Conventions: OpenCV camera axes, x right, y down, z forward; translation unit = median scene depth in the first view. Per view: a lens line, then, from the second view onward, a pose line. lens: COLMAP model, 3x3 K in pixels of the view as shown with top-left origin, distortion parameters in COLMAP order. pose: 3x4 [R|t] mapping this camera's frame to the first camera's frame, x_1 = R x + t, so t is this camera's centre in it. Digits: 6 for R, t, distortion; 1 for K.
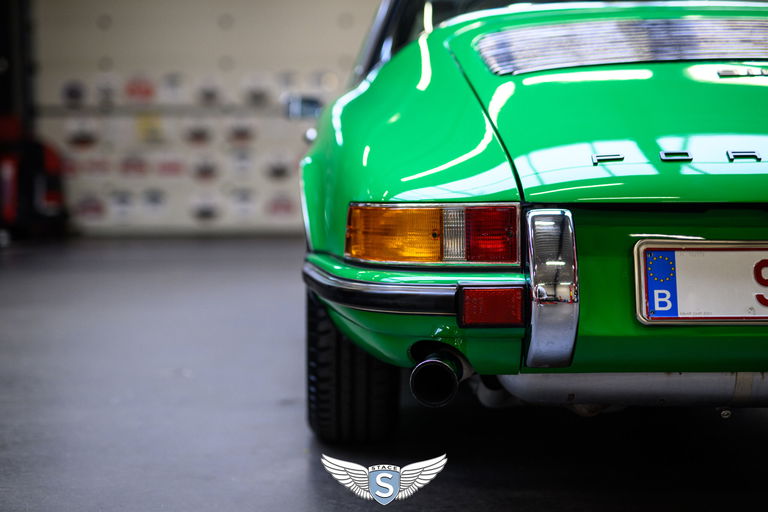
lens RADIAL K [[1106.5, 0, 384.0], [0, 1106.5, 256.0], [0, 0, 1]] dist [0.003846, 0.011566]
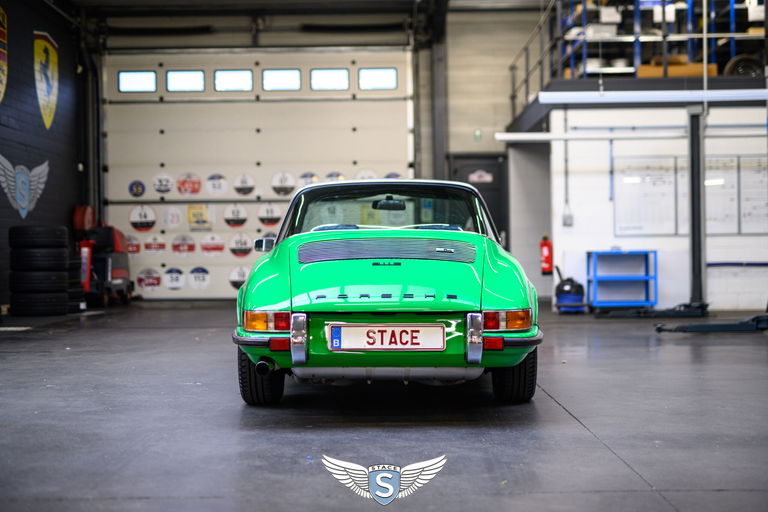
lens RADIAL K [[1079.1, 0, 384.0], [0, 1079.1, 256.0], [0, 0, 1]] dist [0.009160, -0.008198]
pose [[0.999070, -0.001340, -0.043099, 0.511076], [-0.001040, 0.998477, -0.055167, -0.035963], [0.043107, 0.055160, 0.997547, -2.009502]]
